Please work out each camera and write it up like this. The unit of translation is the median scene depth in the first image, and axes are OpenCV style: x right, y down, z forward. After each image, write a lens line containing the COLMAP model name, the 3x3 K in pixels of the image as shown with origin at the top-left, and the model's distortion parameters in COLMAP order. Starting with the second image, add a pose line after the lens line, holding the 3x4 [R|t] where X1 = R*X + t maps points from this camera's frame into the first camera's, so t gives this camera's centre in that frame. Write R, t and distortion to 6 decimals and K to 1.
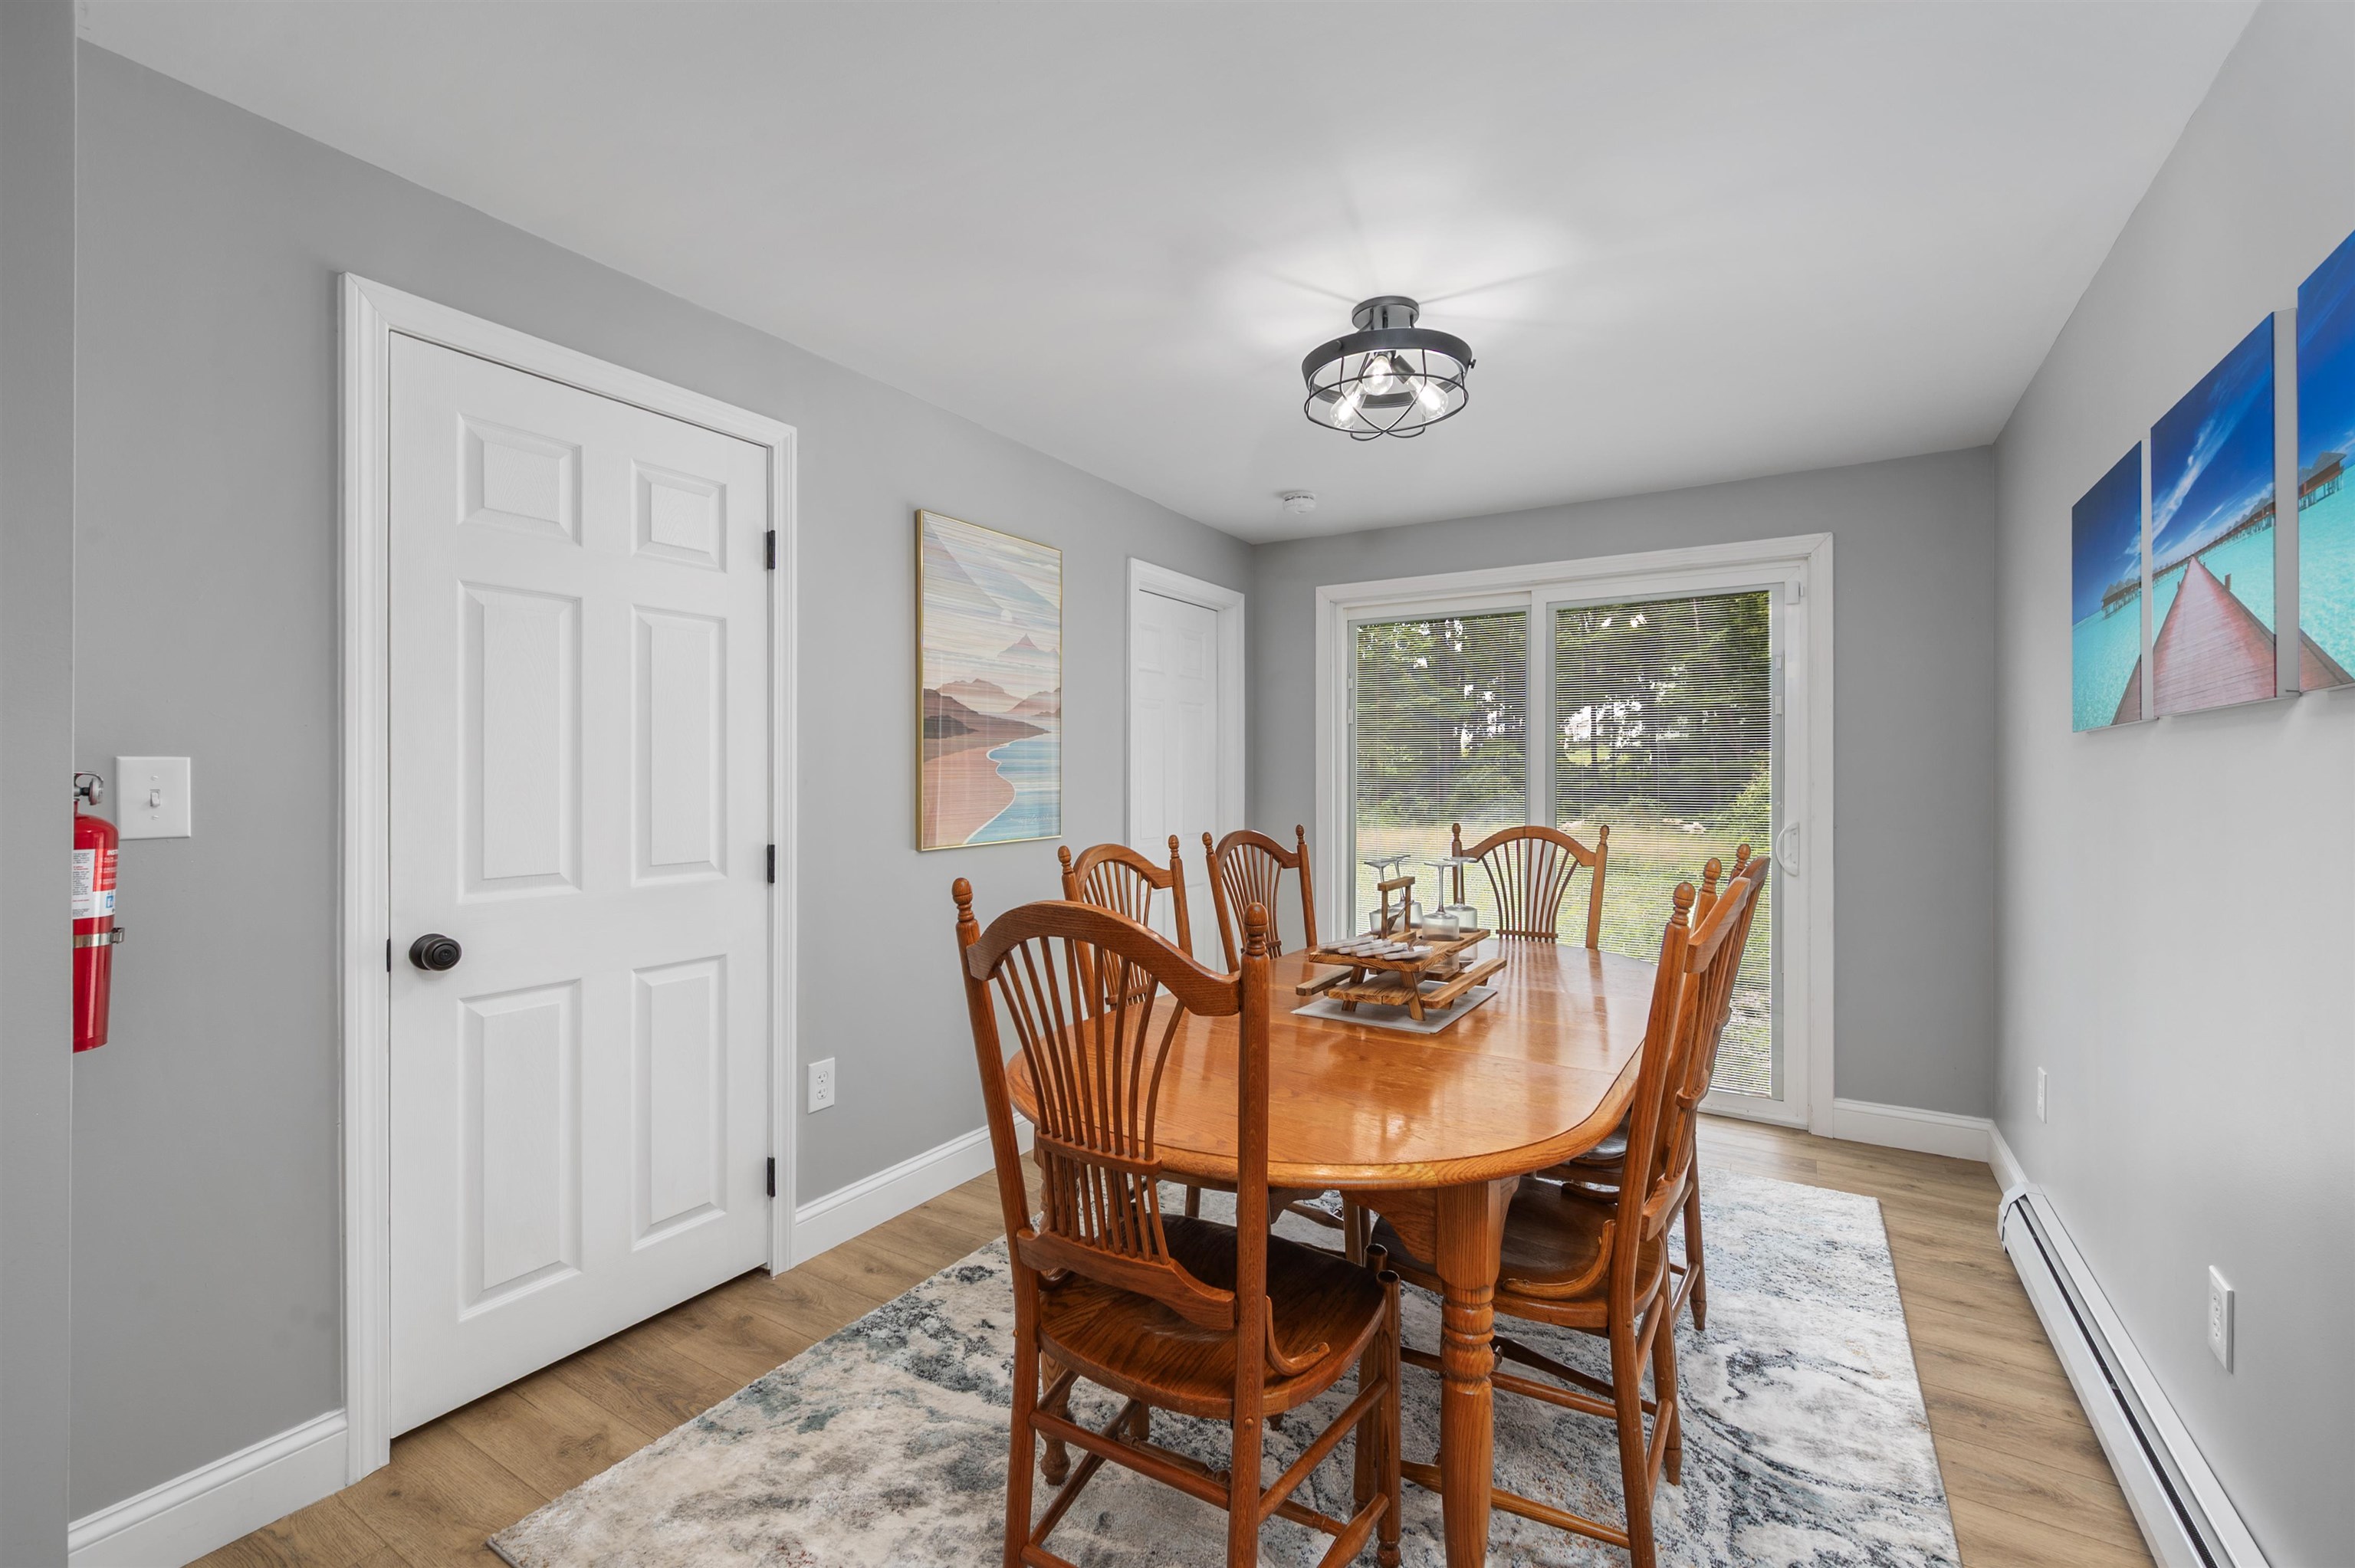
lens RADIAL K [[984.7, 0, 1180.3], [0, 984.7, 790.3], [0, 0, 1]] dist [0.002299, 0.000182]
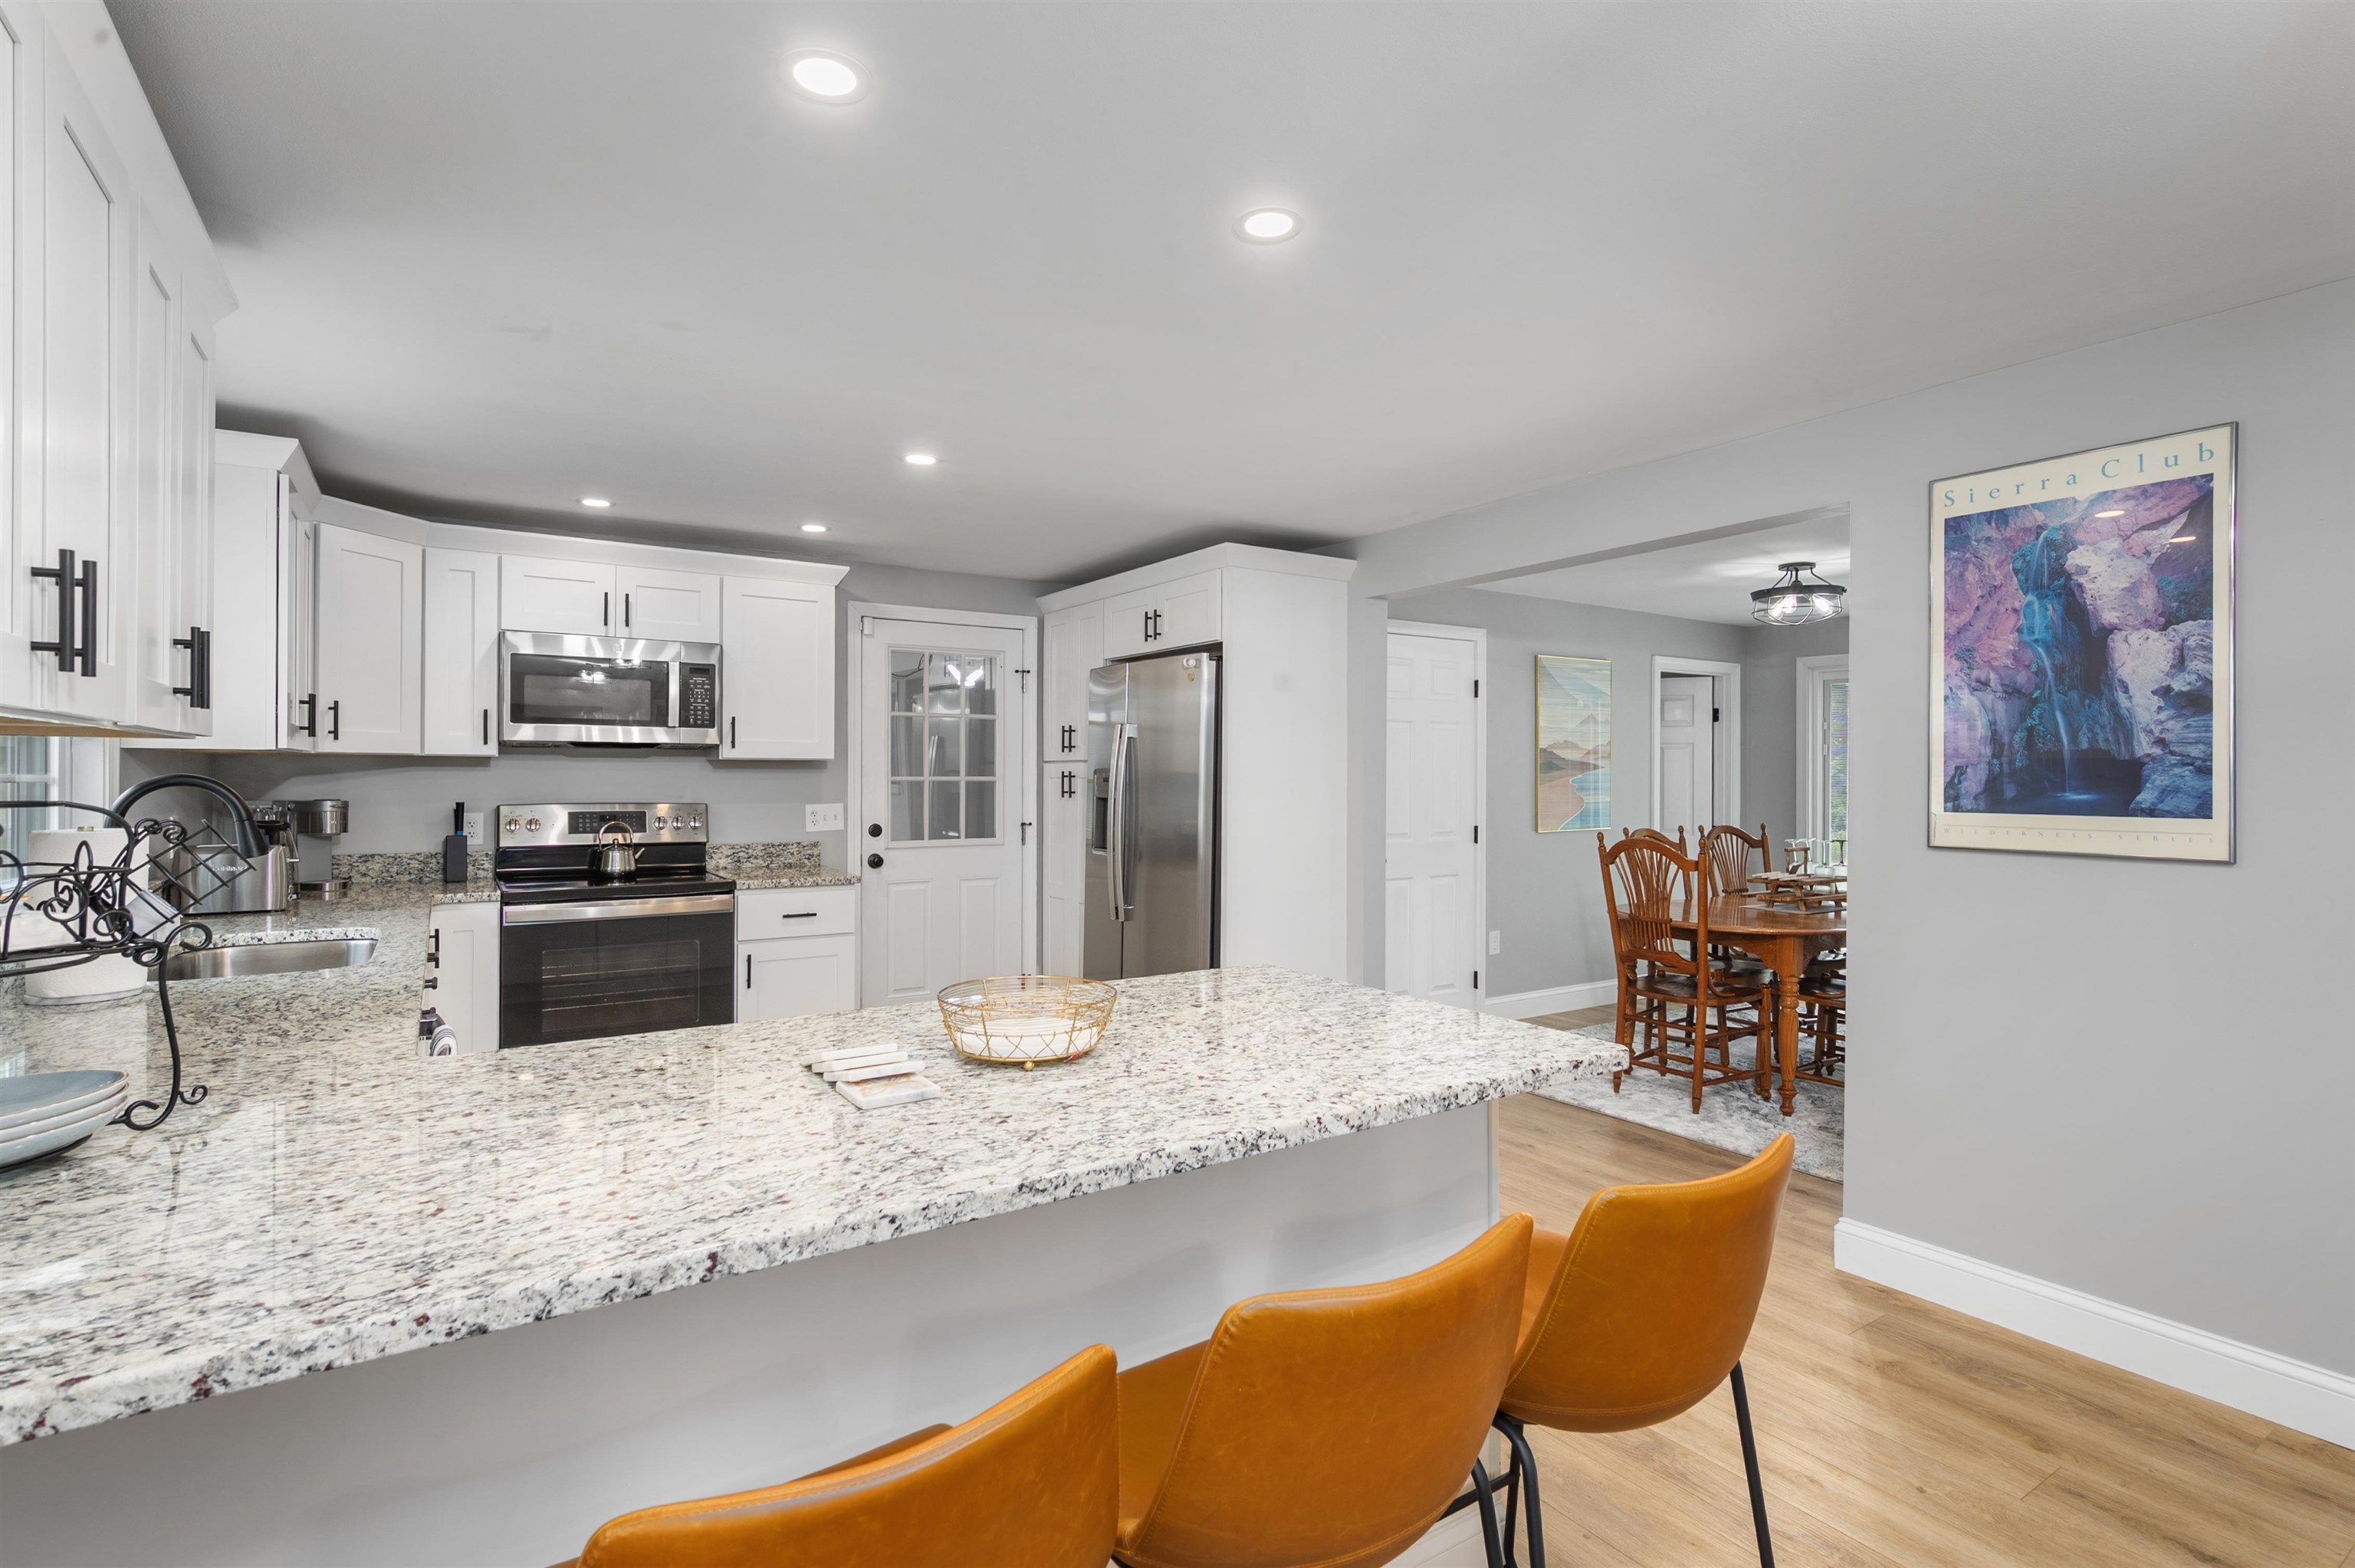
lens RADIAL K [[1121.0, 0, 1178.1], [0, 1121.0, 771.3], [0, 0, 1]] dist [0.000230, 0.000023]
pose [[0.904324, 0.000123, -0.426847, 0.035561], [-0.009517, 0.999757, -0.019874, -0.007787], [0.426741, 0.022035, 0.904105, -1.267973]]
